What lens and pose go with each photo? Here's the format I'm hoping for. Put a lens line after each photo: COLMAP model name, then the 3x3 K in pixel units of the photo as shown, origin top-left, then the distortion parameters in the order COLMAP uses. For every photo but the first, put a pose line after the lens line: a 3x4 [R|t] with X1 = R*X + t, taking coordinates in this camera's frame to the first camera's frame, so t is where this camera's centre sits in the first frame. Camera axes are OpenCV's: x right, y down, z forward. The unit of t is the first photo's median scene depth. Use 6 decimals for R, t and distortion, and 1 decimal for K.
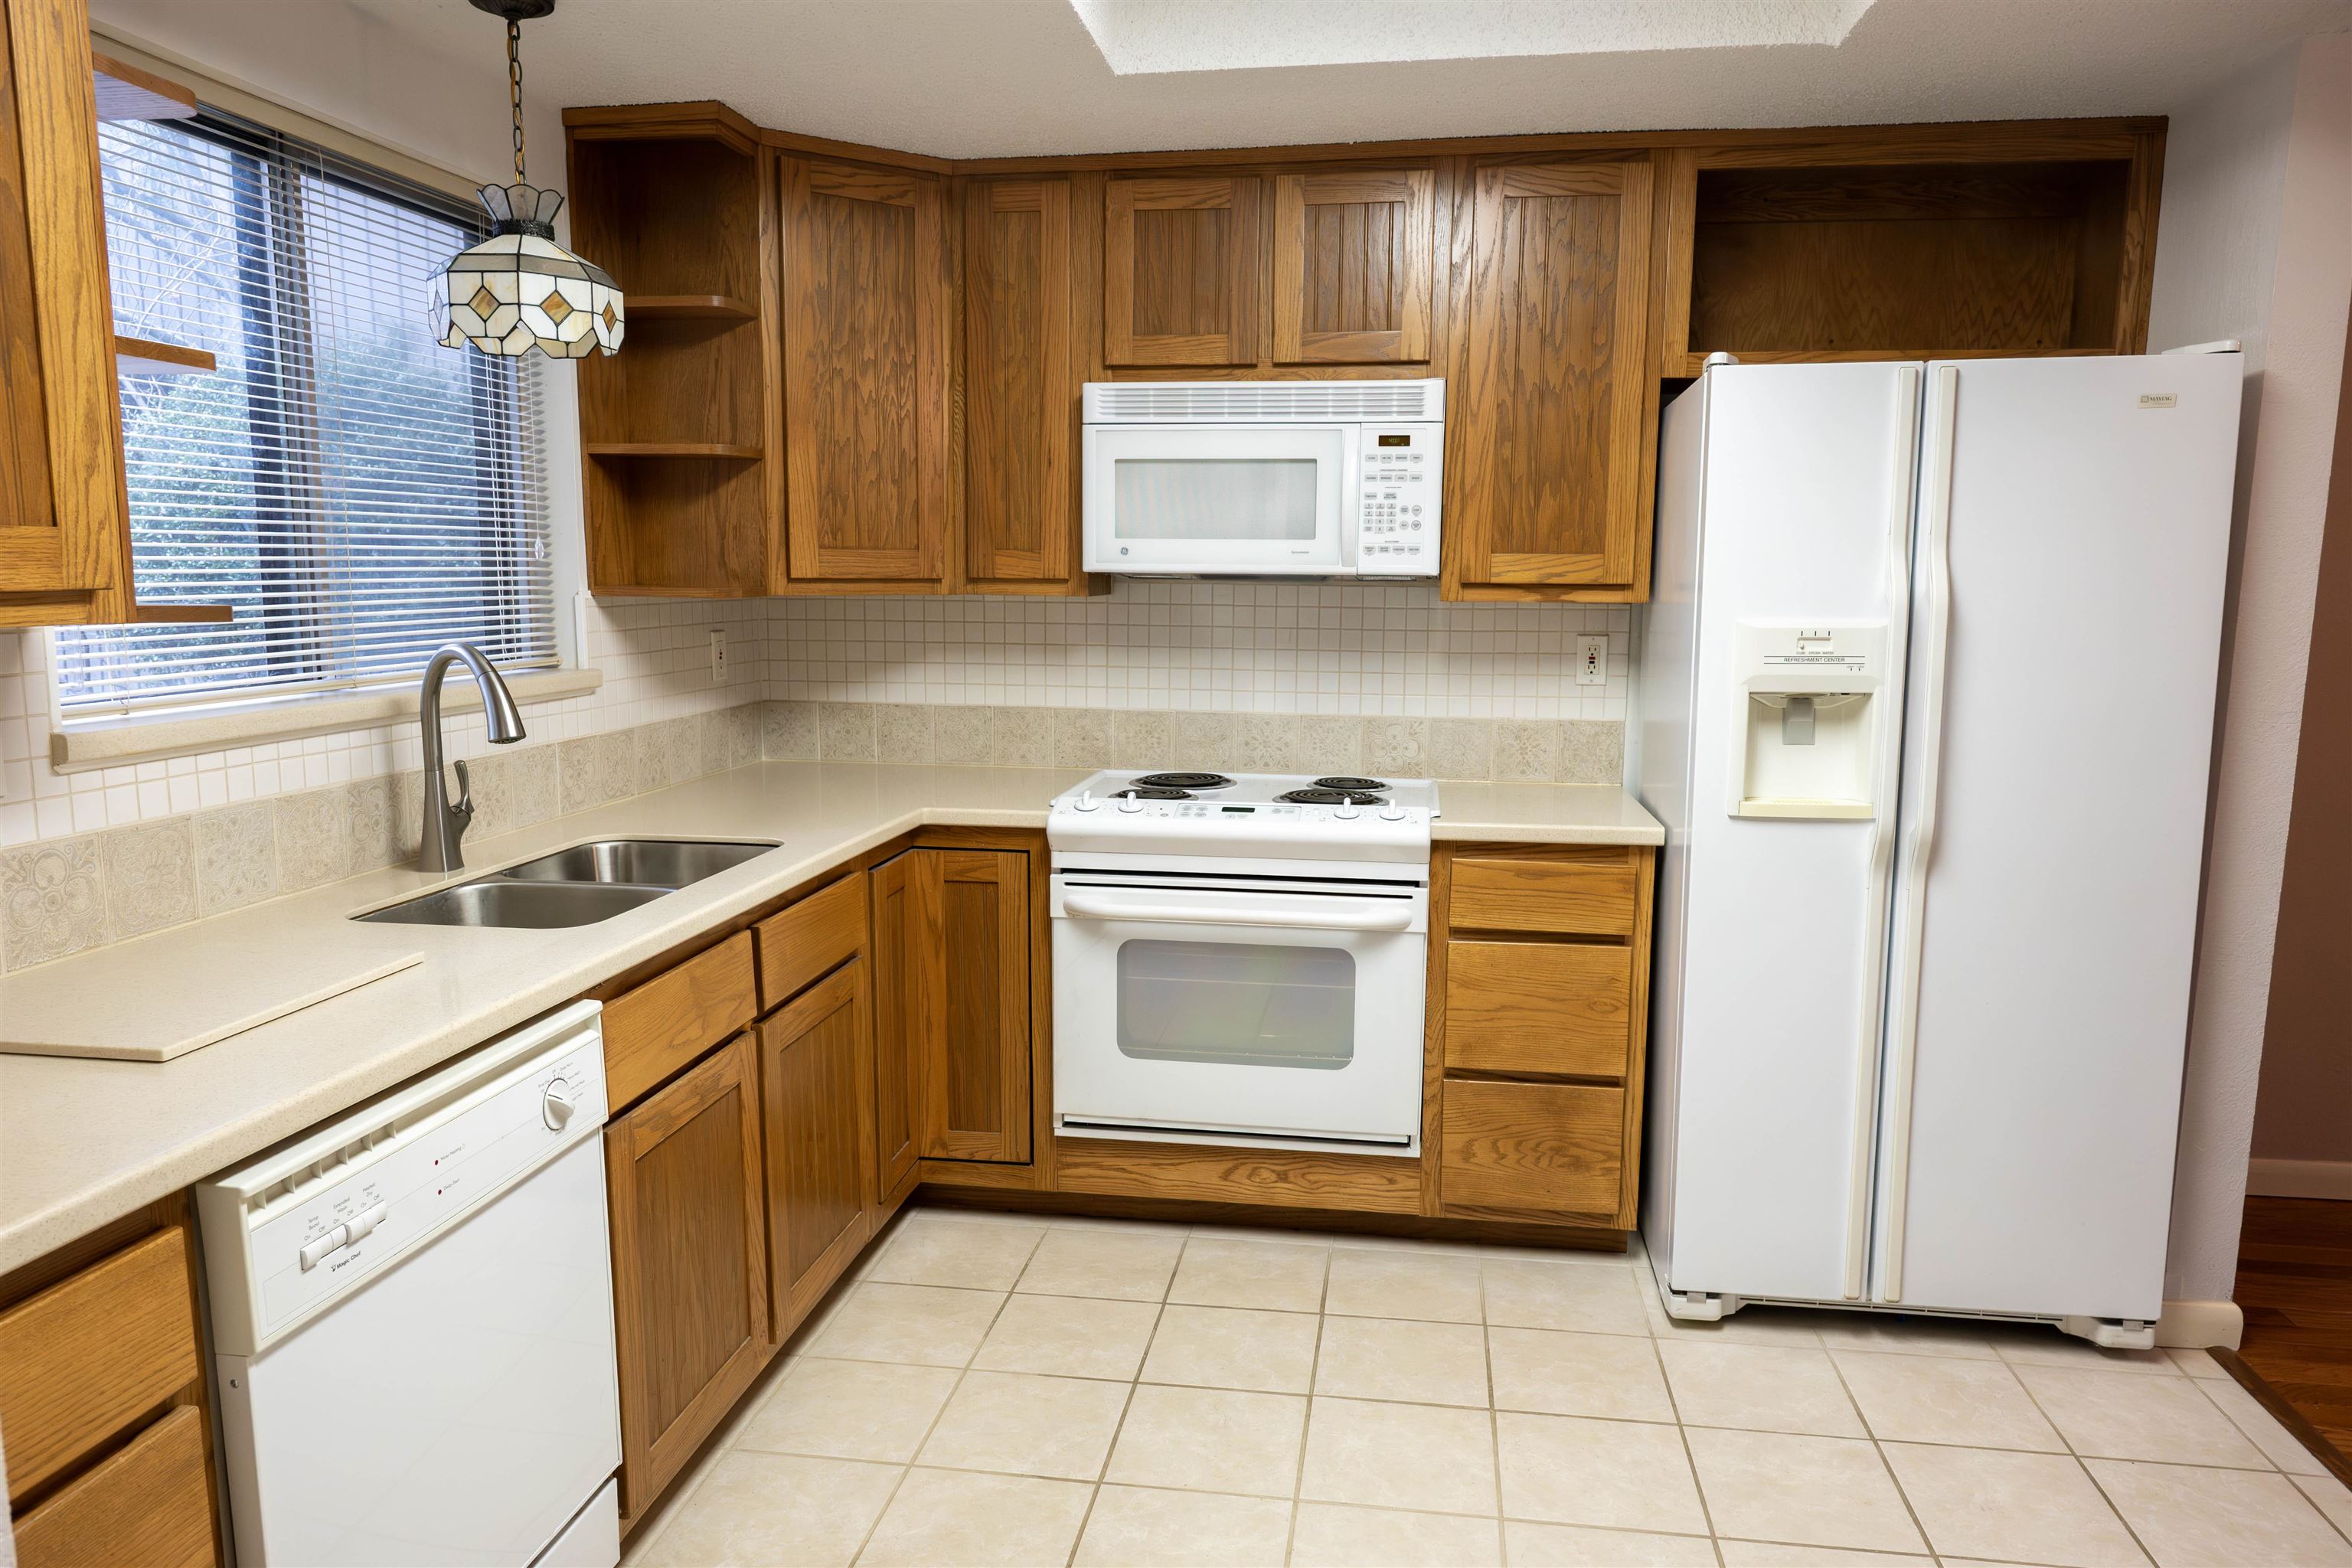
lens RADIAL K [[1547.2, 0, 1186.2], [0, 1547.2, 803.4], [0, 0, 1]] dist [-0.008843, 0.006730]
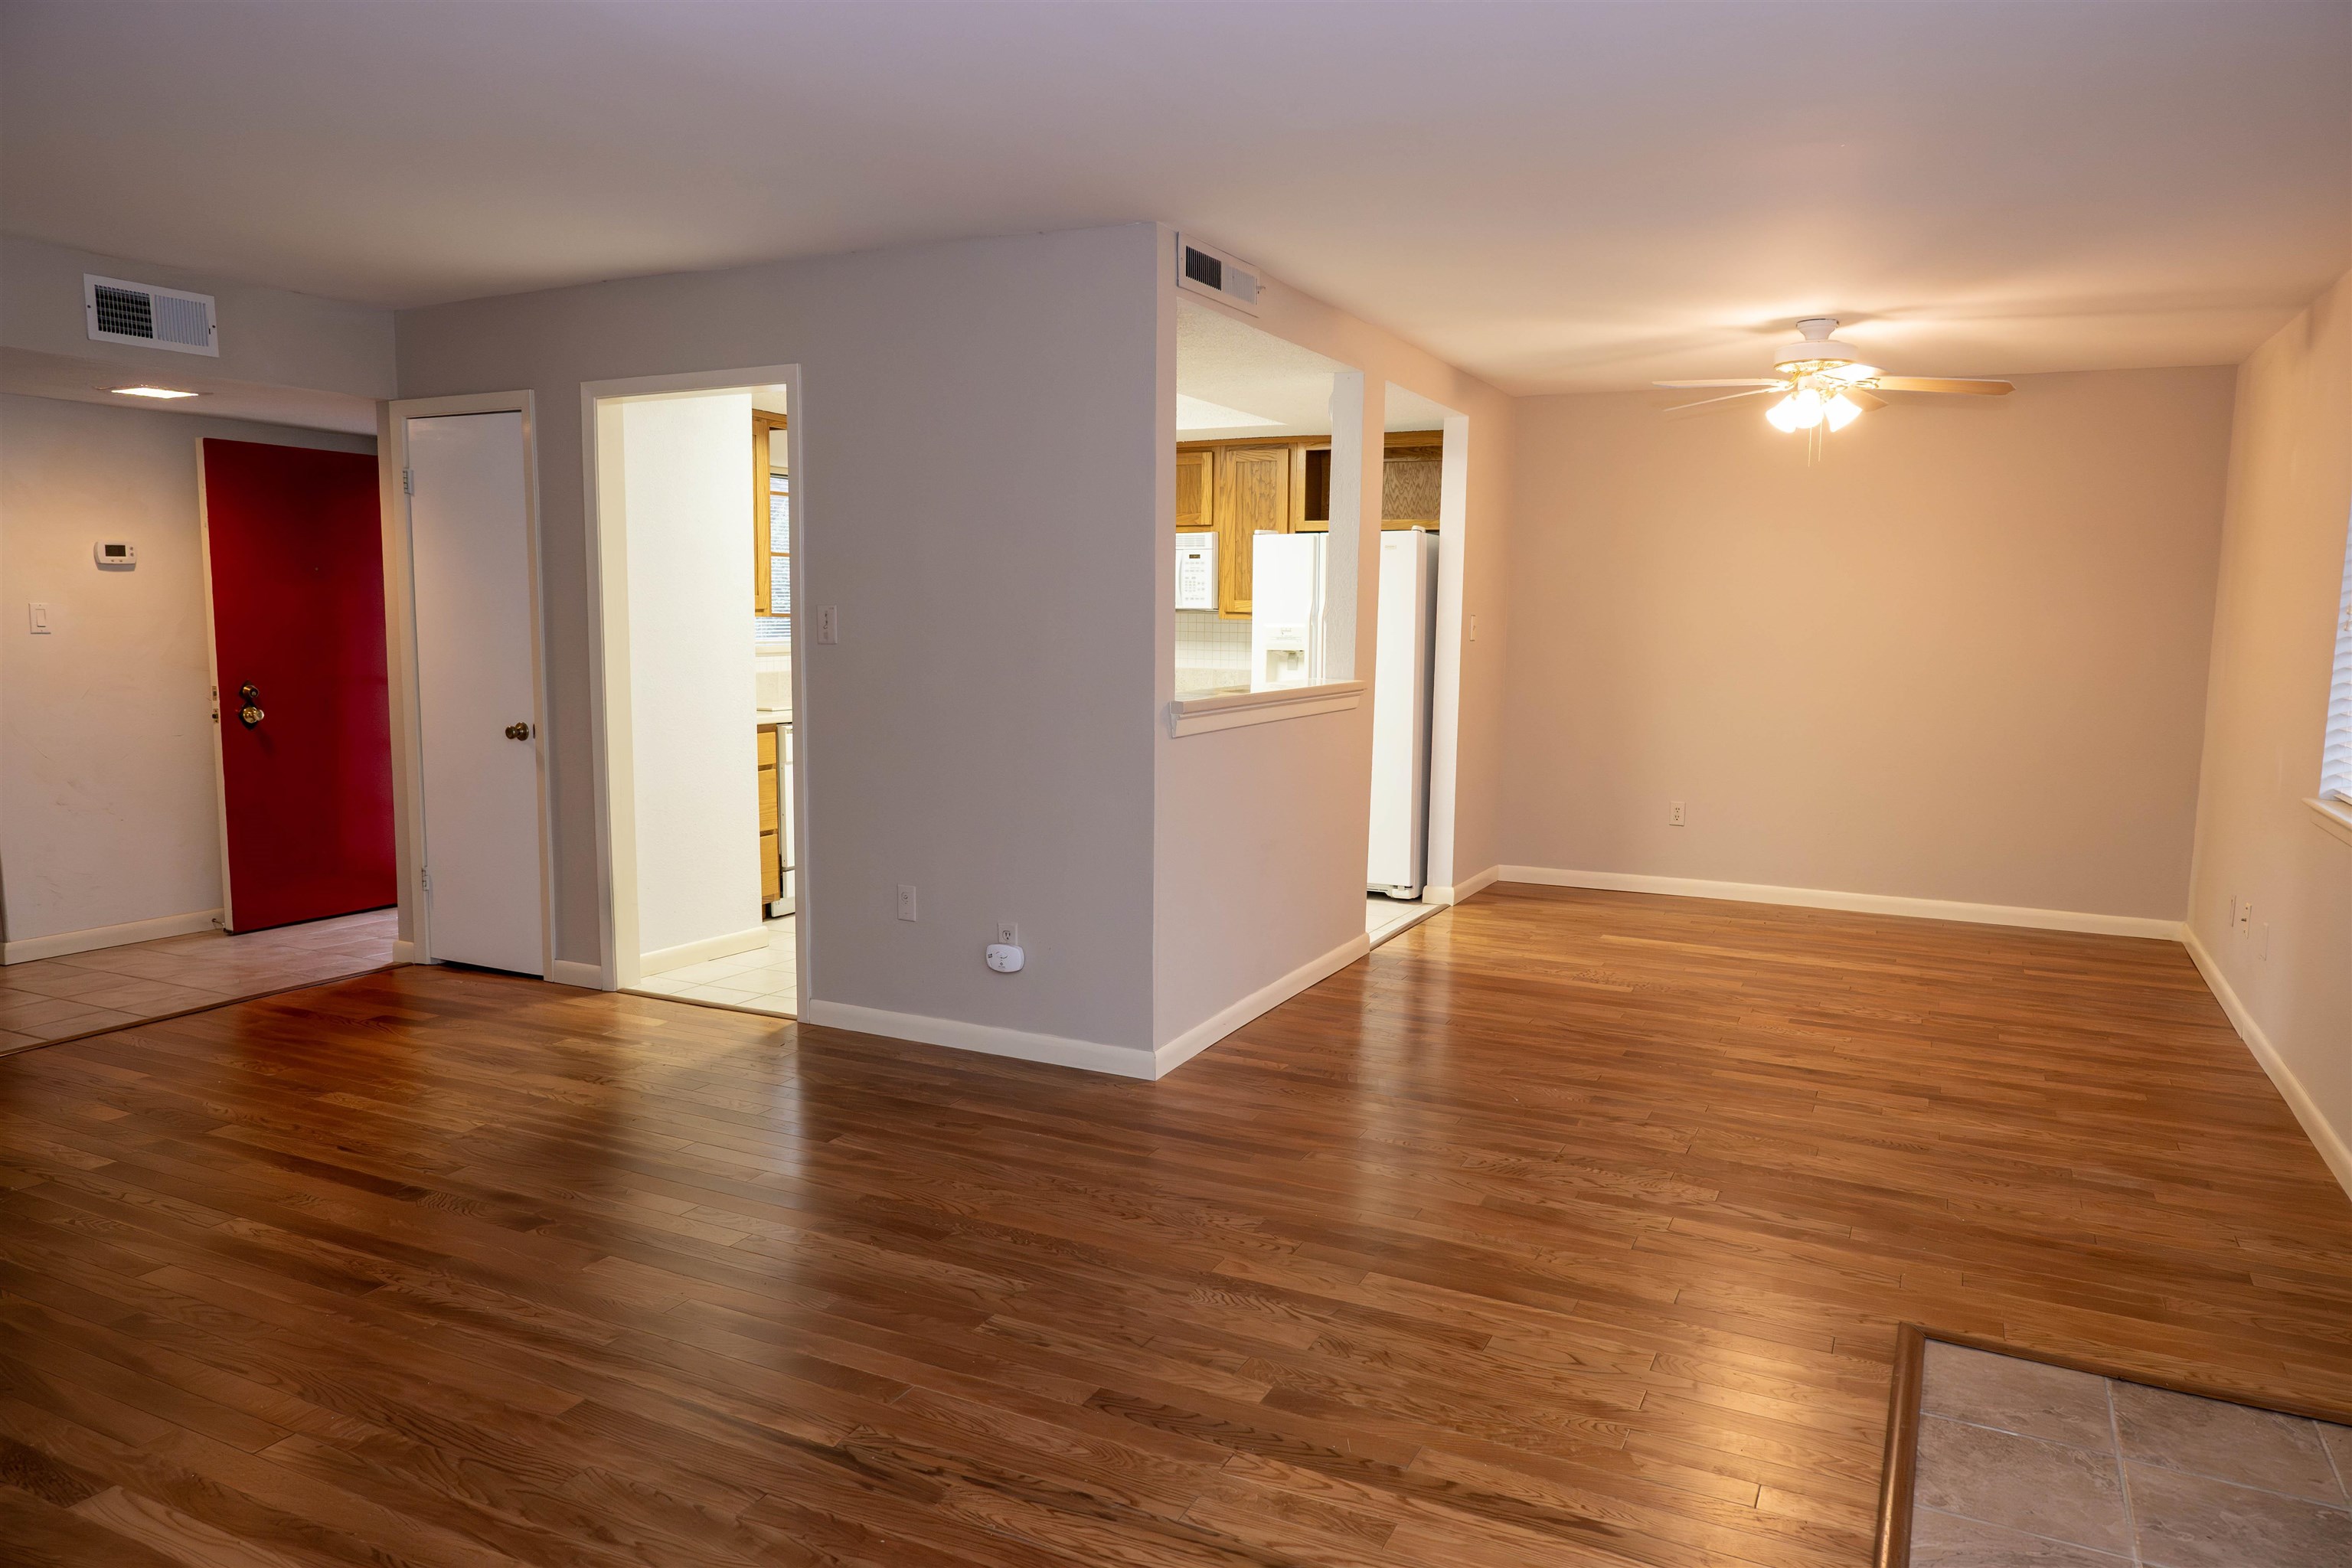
lens RADIAL K [[1542.3, 0, 1185.2], [0, 1542.3, 786.9], [0, 0, 1]] dist [-0.002948, -0.001556]
pose [[0.951644, 0.037874, -0.304859, 0.916175], [-0.049904, 0.998249, -0.031761, 0.229843], [0.303122, 0.045439, 0.951868, -1.427116]]
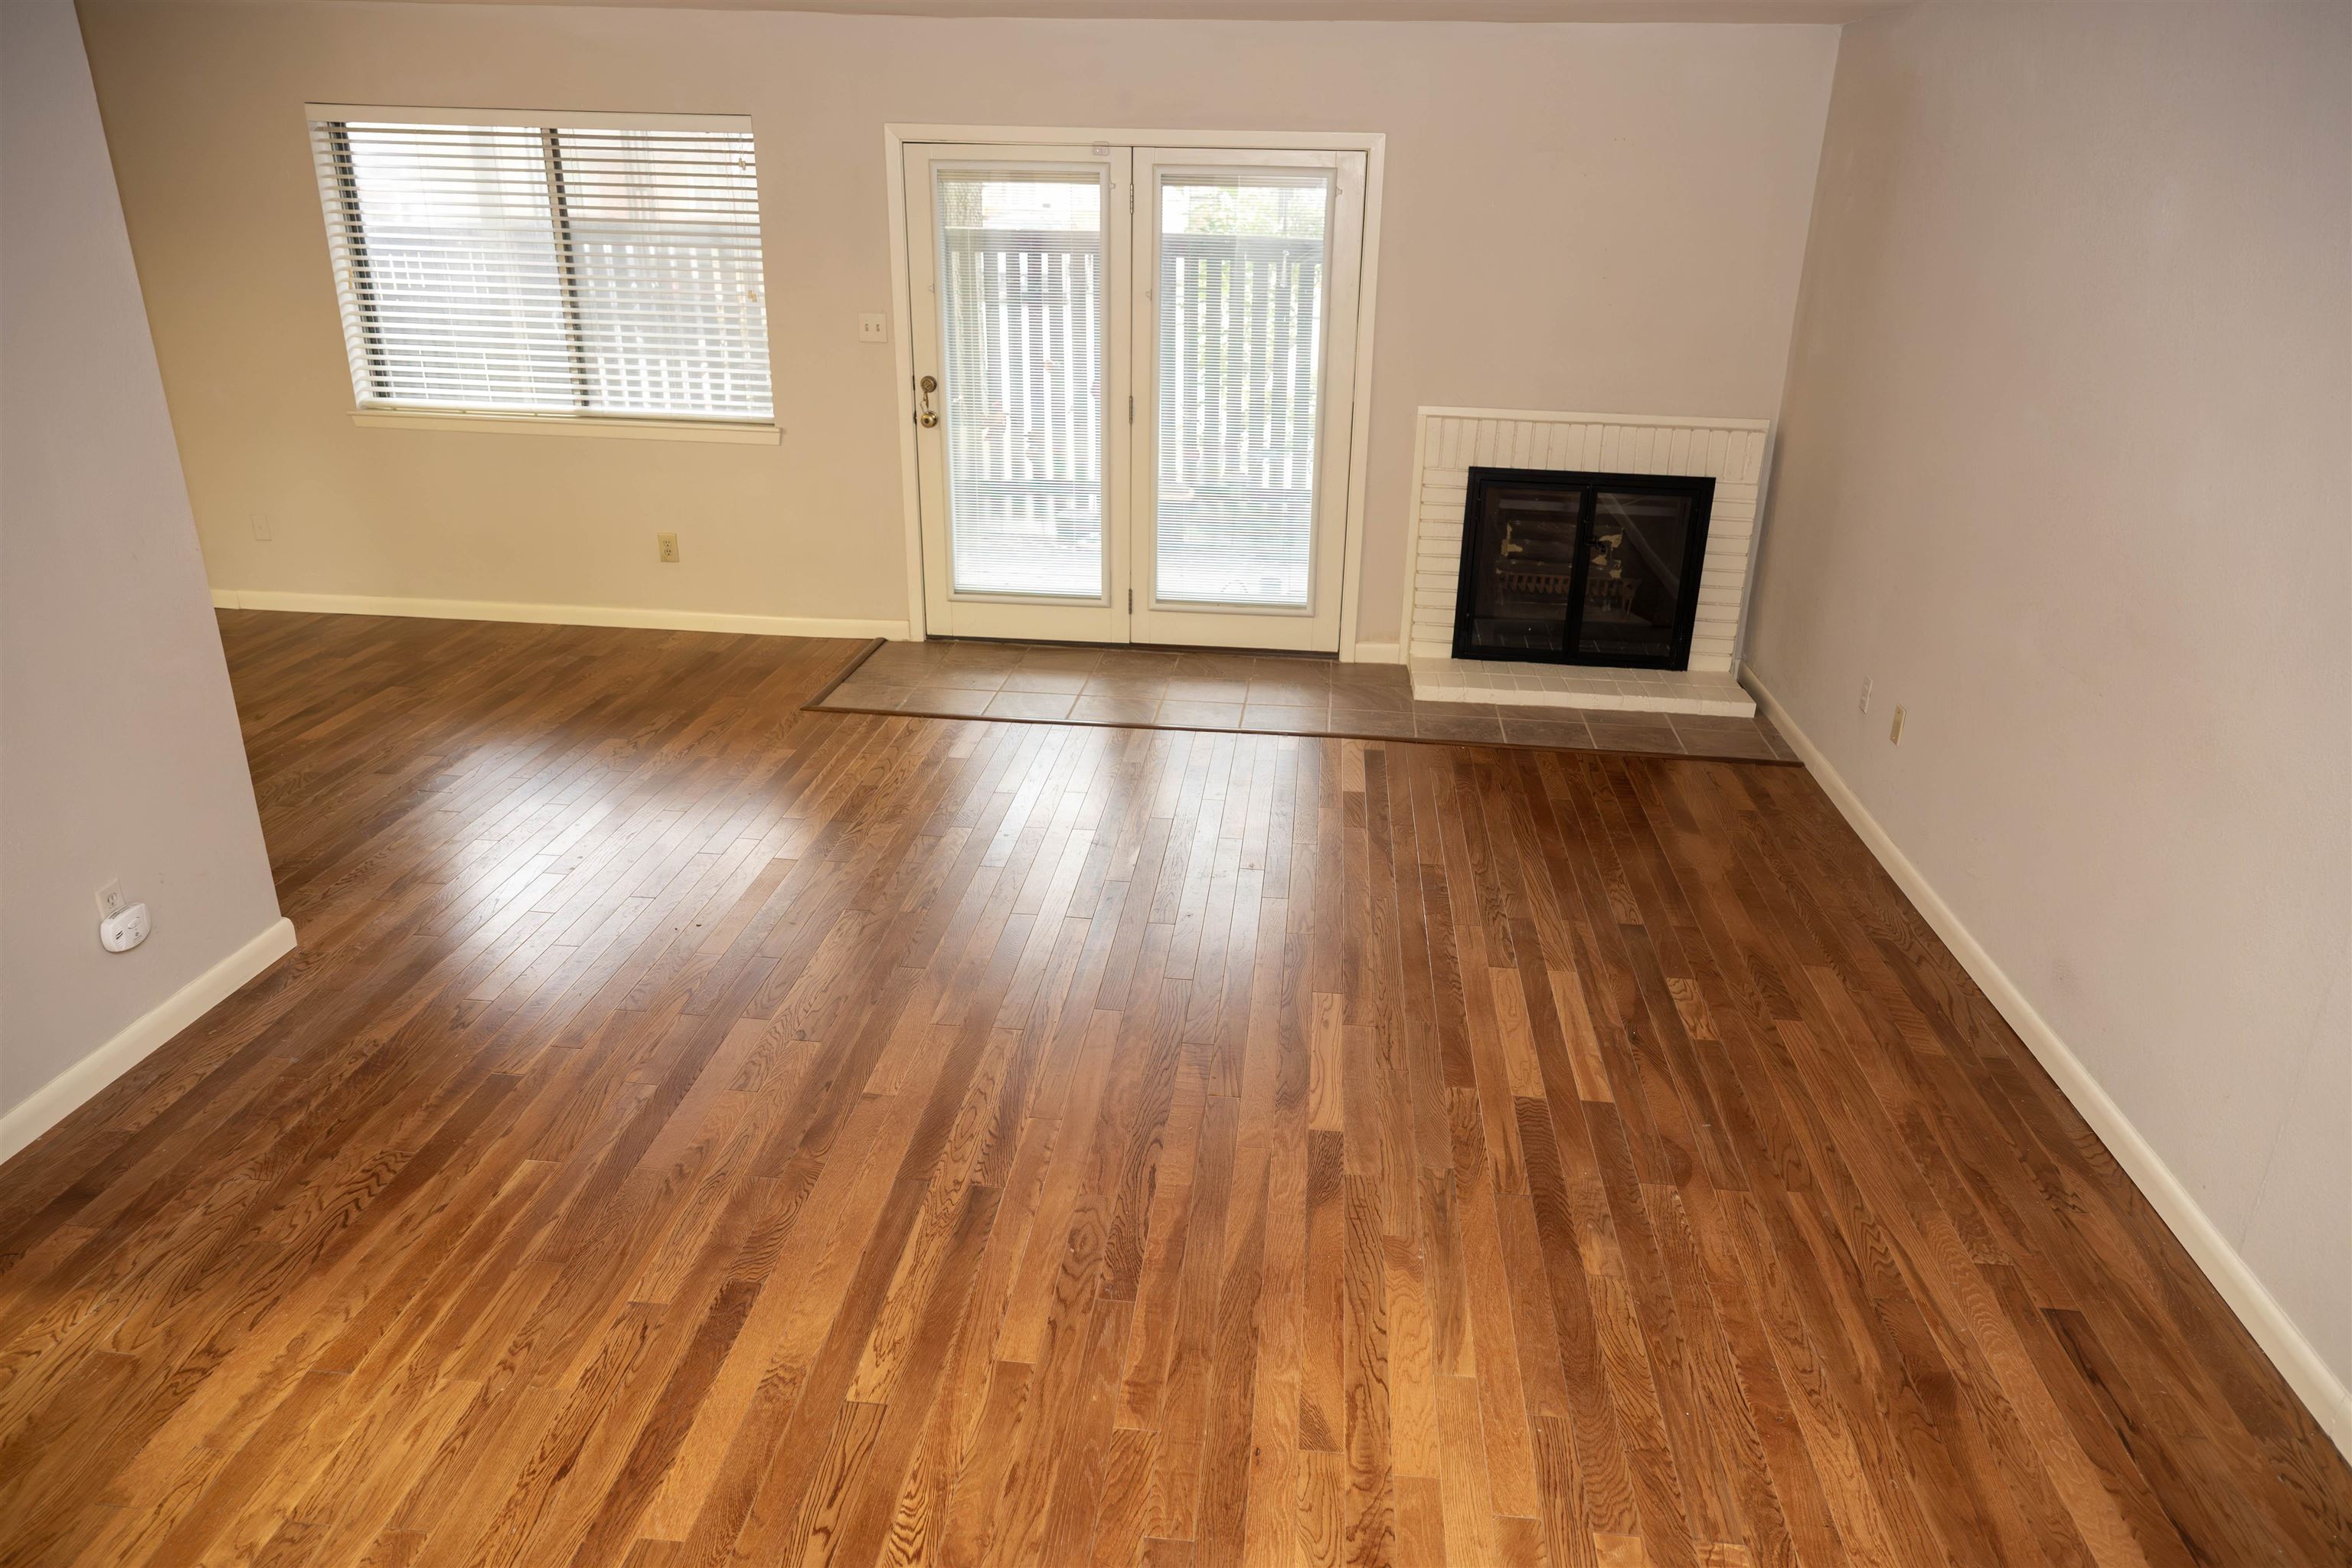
lens RADIAL K [[1547.2, 0, 1186.2], [0, 1547.2, 803.4], [0, 0, 1]] dist [-0.008843, 0.006730]
pose [[-0.054537, -0.391730, 0.918463, -0.670590], [0.128563, 0.909421, 0.395507, -0.048222], [-0.990201, 0.139650, 0.000764, -0.799635]]
